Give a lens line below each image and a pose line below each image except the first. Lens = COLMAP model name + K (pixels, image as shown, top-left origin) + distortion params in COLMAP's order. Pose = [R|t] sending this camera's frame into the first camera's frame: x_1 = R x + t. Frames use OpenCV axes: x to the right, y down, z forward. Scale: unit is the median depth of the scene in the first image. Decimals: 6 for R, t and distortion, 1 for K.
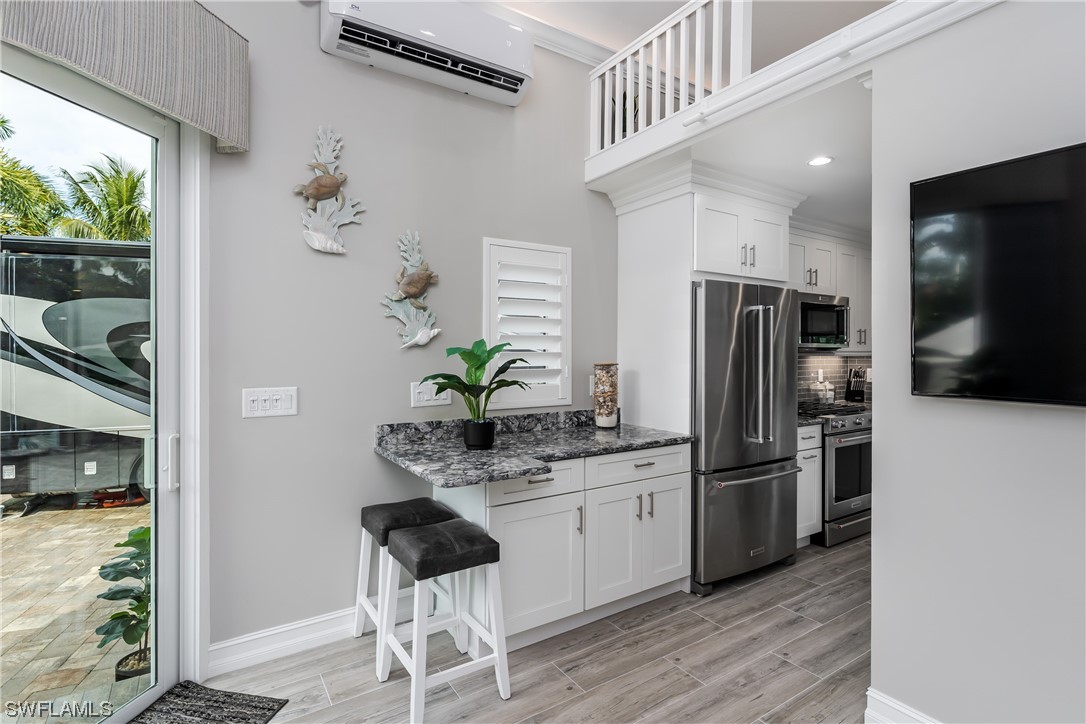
lens RADIAL K [[524.7, 0, 544.5], [0, 524.7, 349.6], [0, 0, 1]] dist [0.000079, 0.000010]
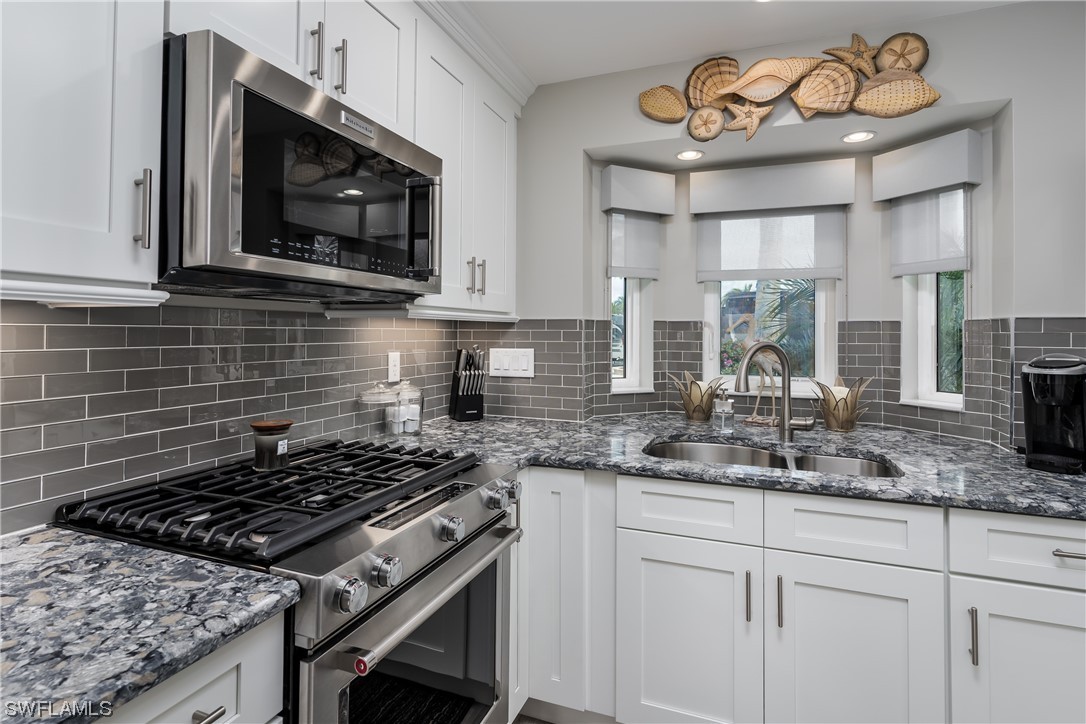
lens RADIAL K [[536.3, 0, 541.3], [0, 536.3, 327.3], [0, 0, 1]] dist [0.003479, 0.000636]
pose [[0.813779, 0.005840, 0.581145, 0.409640], [-0.003708, 0.999981, -0.004856, 0.020783], [-0.581162, 0.001797, 0.813786, 0.637110]]
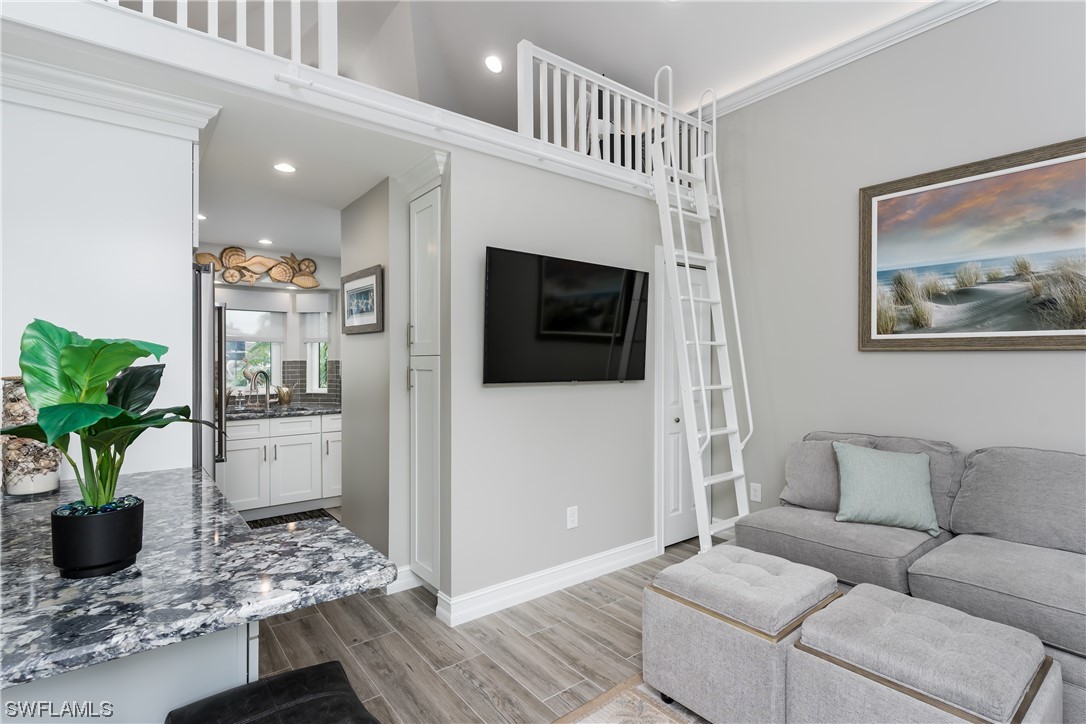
lens RADIAL K [[537.2, 0, 542.3], [0, 537.2, 357.9], [0, 0, 1]] dist [0.000676, -0.000011]
pose [[-0.078695, 0.000873, 0.996898, -0.357924], [0.000439, 1.000000, -0.000841, 0.005348], [-0.996899, 0.000371, -0.078695, 0.387482]]
